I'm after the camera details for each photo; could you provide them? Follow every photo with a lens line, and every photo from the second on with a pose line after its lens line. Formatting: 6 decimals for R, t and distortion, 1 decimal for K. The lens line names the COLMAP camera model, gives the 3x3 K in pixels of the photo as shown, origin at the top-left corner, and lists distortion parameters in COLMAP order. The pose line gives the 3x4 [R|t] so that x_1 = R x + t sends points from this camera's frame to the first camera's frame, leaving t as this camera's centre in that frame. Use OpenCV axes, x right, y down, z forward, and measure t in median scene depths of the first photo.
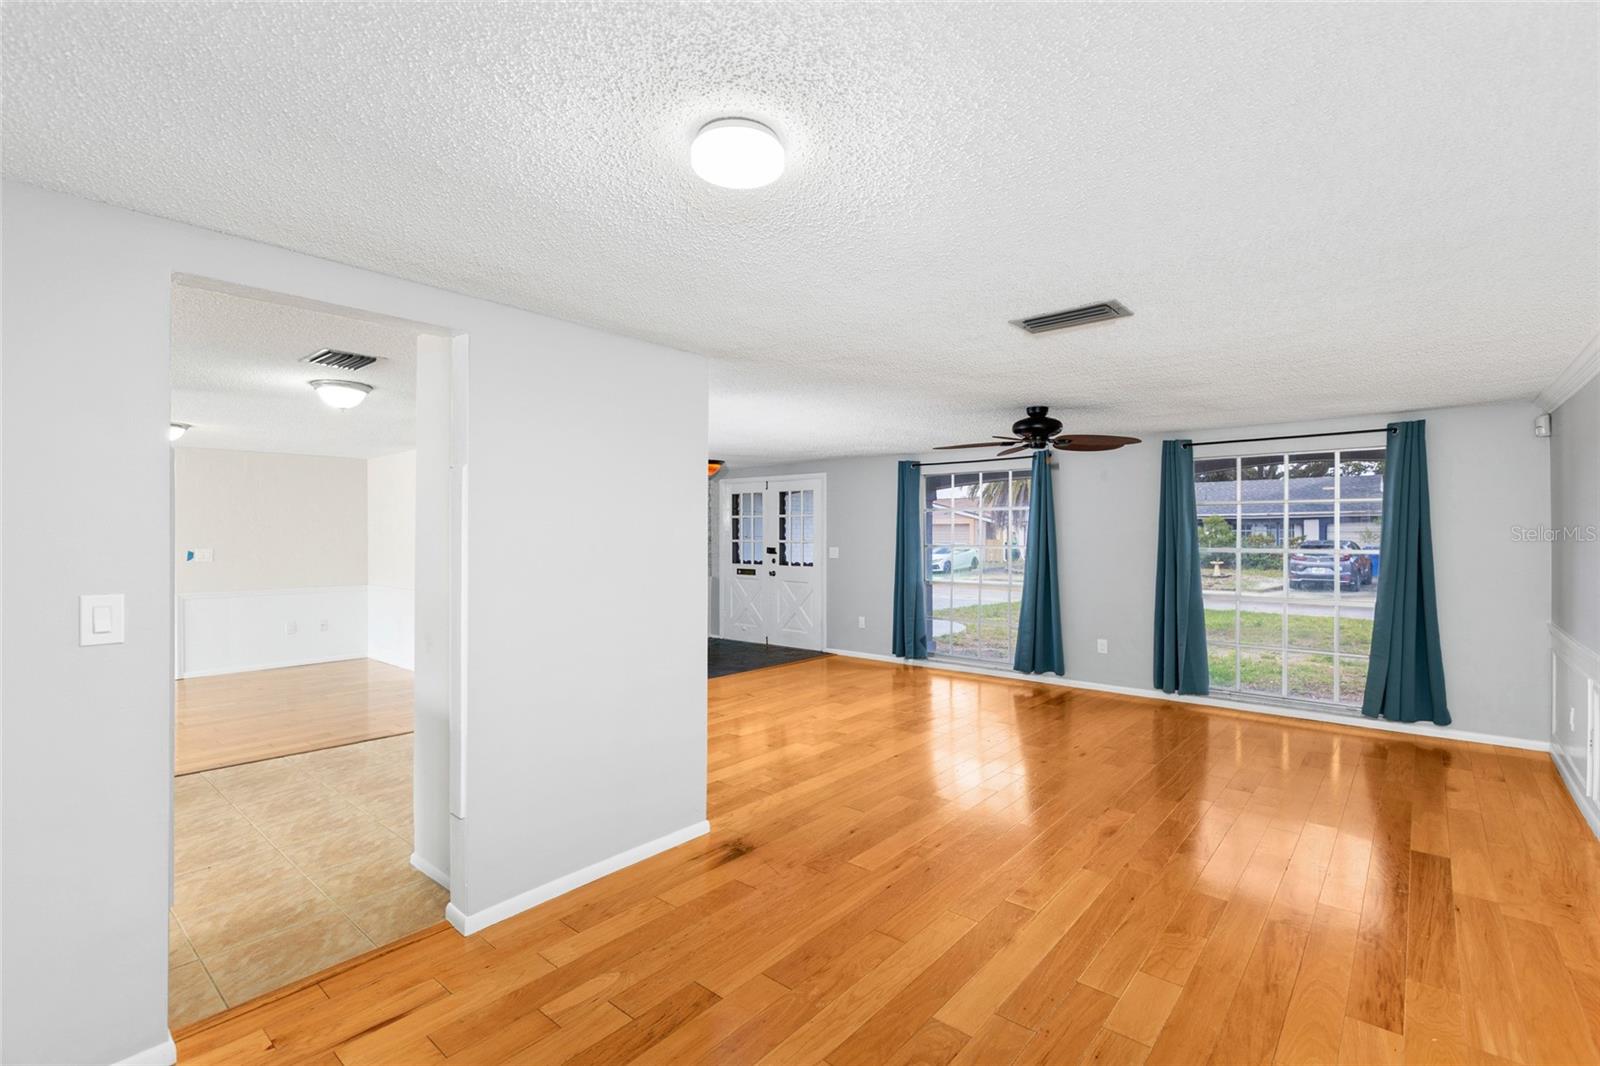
lens RADIAL K [[718.0, 0, 804.5], [0, 718.0, 528.4], [0, 0, 1]] dist [-0.000178, -0.000715]
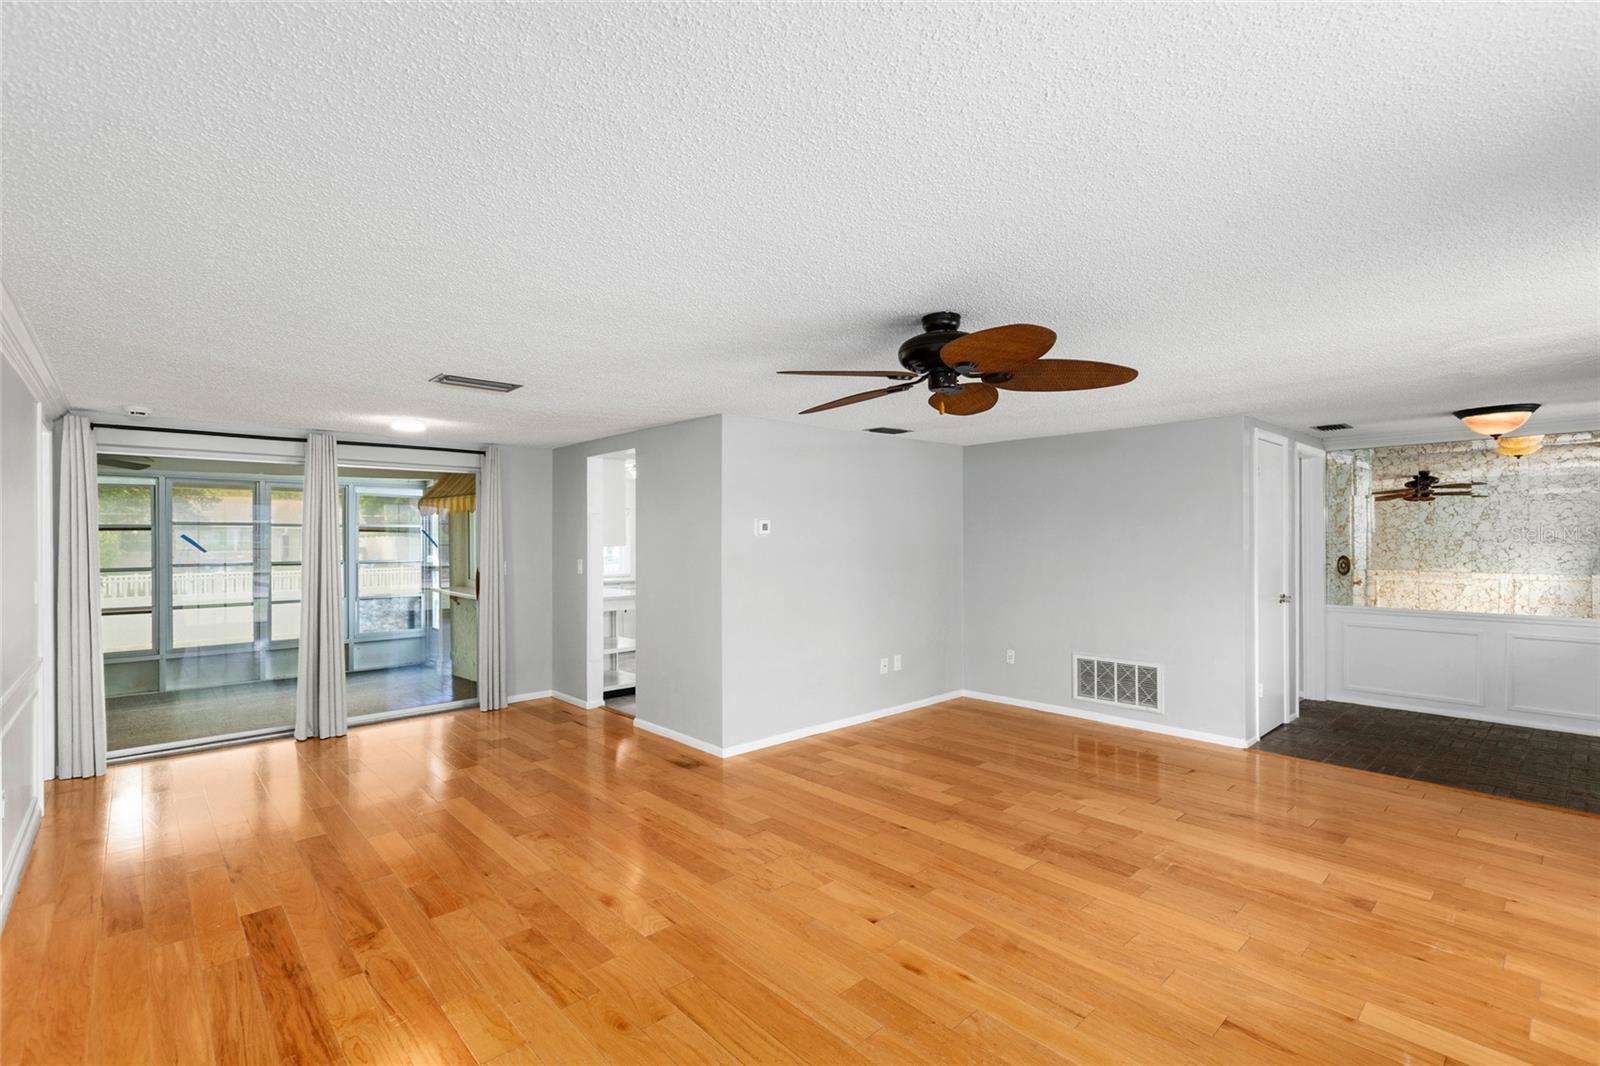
lens RADIAL K [[726.4, 0, 808.7], [0, 726.4, 523.7], [0, 0, 1]] dist [0.001787, -0.000069]
pose [[-0.112367, -0.014632, -0.993559, 0.488542], [0.015379, 0.999746, -0.016463, -0.000651], [0.993548, -0.017130, -0.112114, 0.521876]]
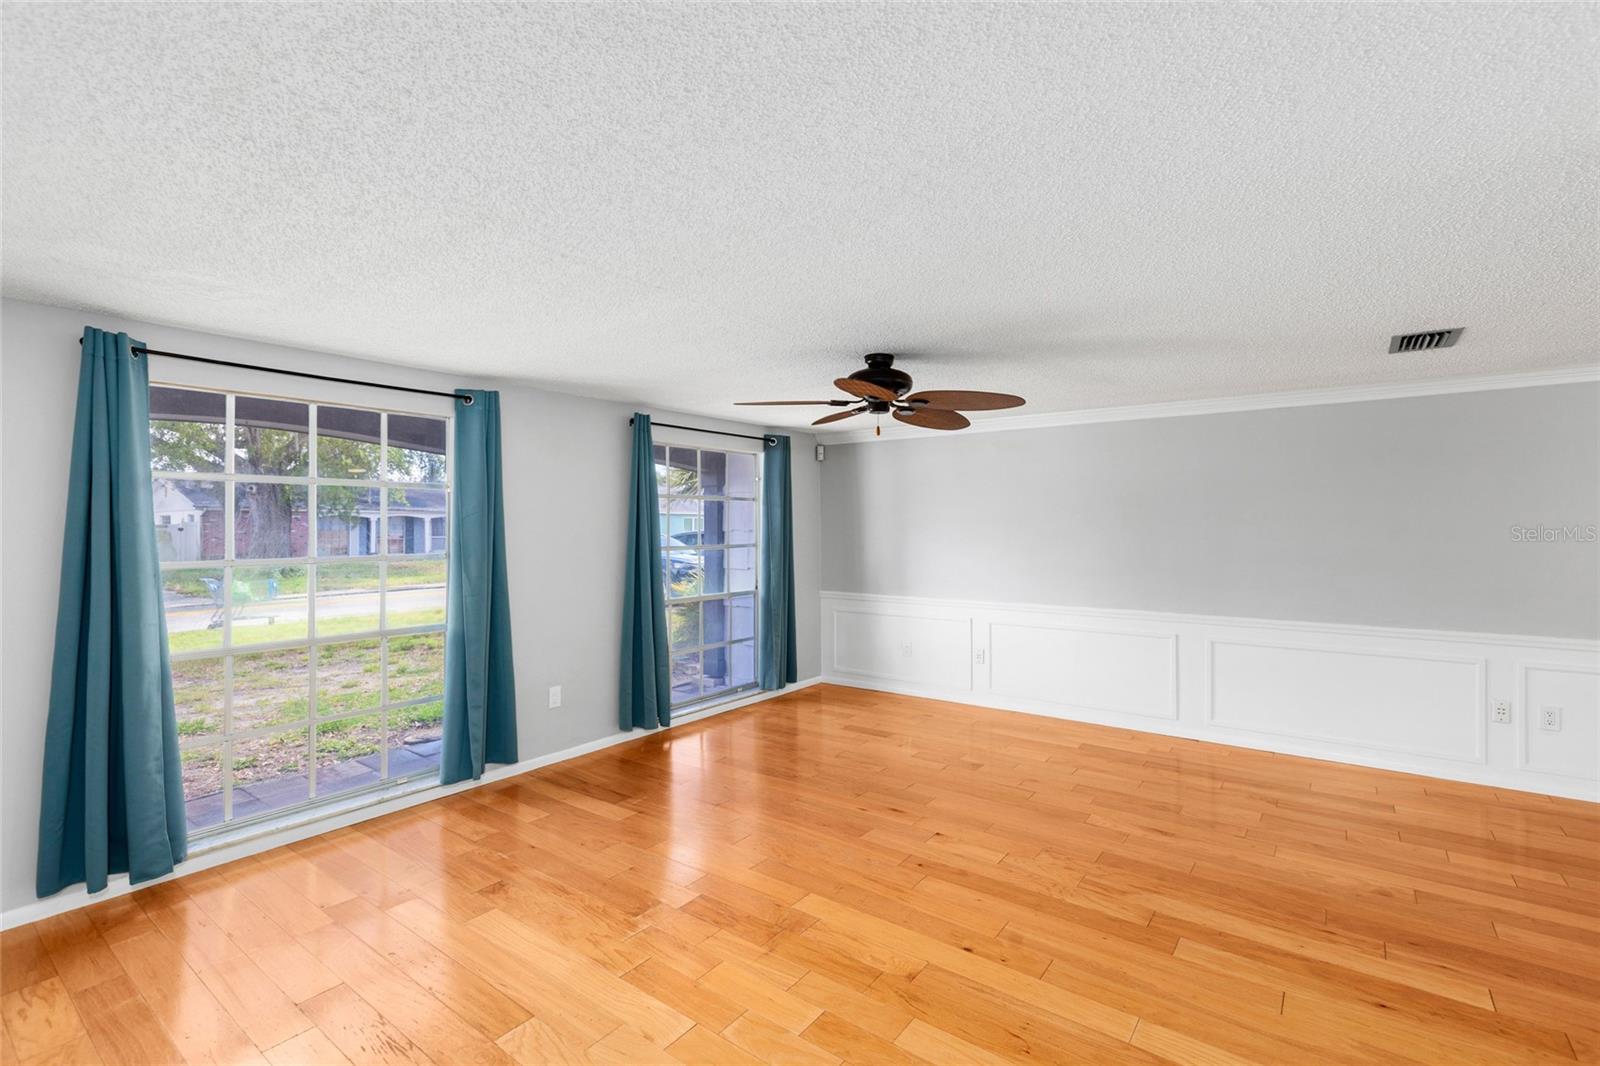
lens RADIAL K [[718.0, 0, 804.5], [0, 718.0, 528.4], [0, 0, 1]] dist [-0.000178, -0.000715]
pose [[-0.066996, 0.002595, 0.997750, -0.209013], [-0.007249, 0.999969, -0.003088, 0.003479], [-0.997727, -0.007440, -0.066975, 0.610470]]
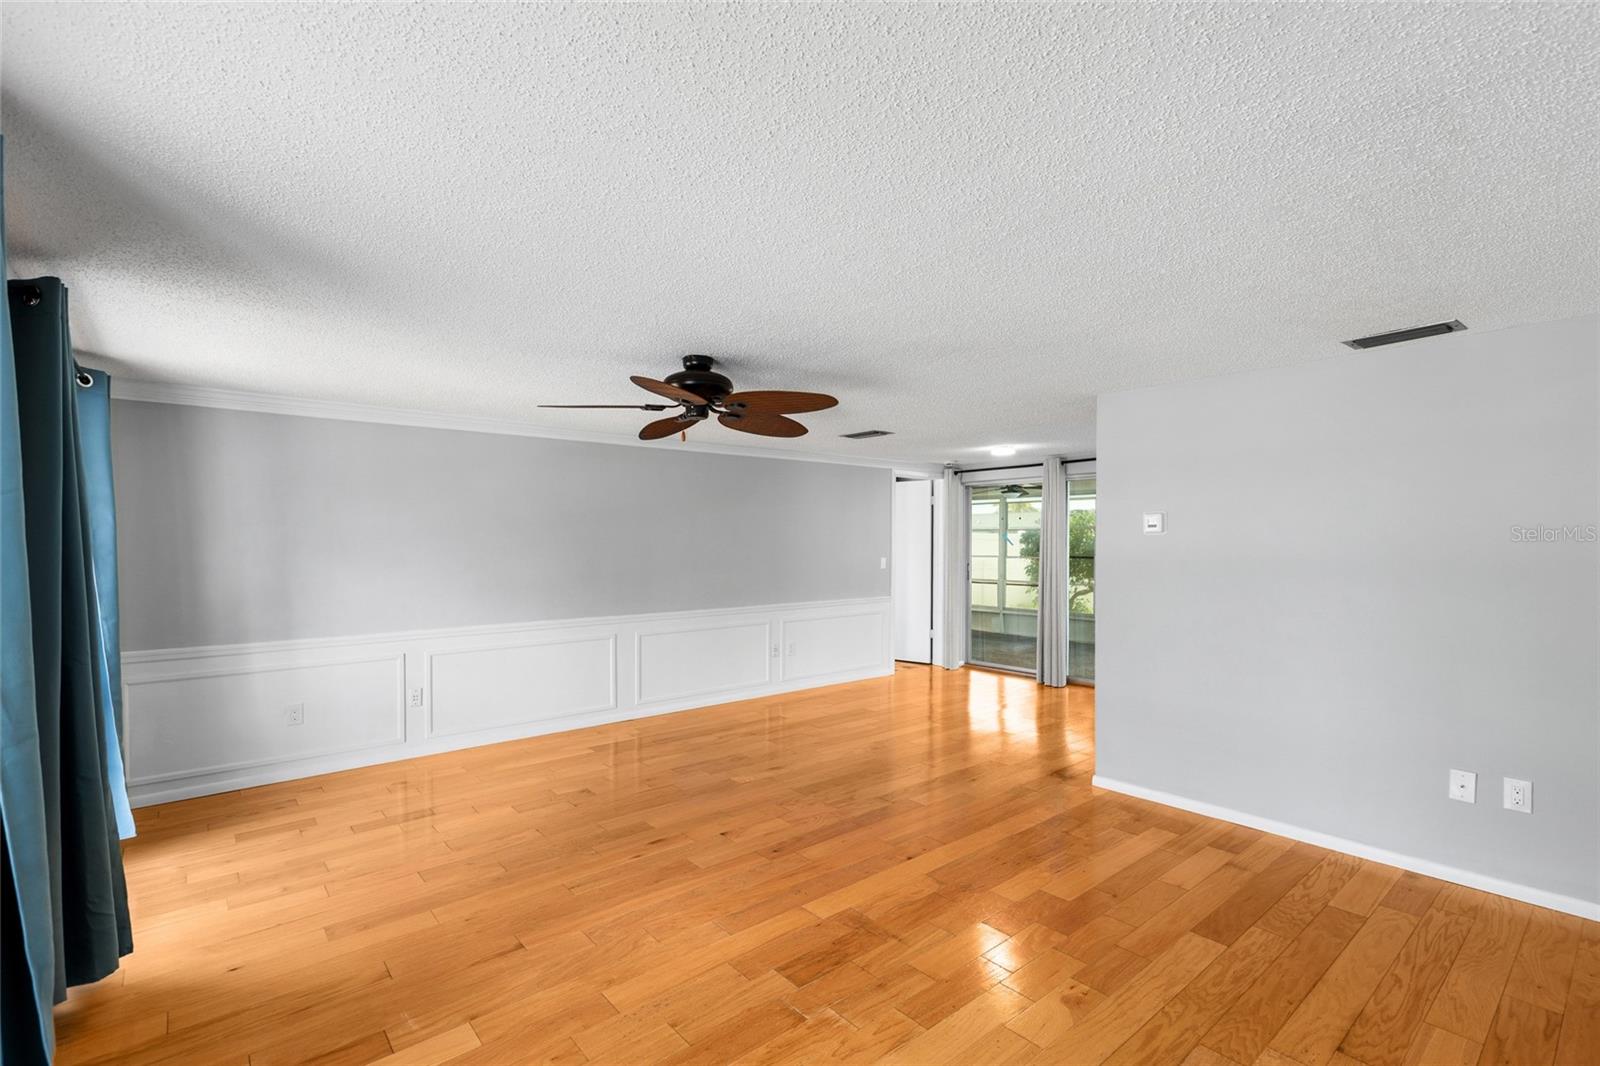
lens RADIAL K [[729.2, 0, 800.0], [0, 729.2, 547.1], [0, 0, 1]] dist [0.002369, 0.000363]
pose [[-0.986768, 0.007053, 0.161985, 0.061095], [0.006796, 0.999975, -0.002136, 0.006184], [-0.161996, -0.001007, -0.986791, 0.909053]]
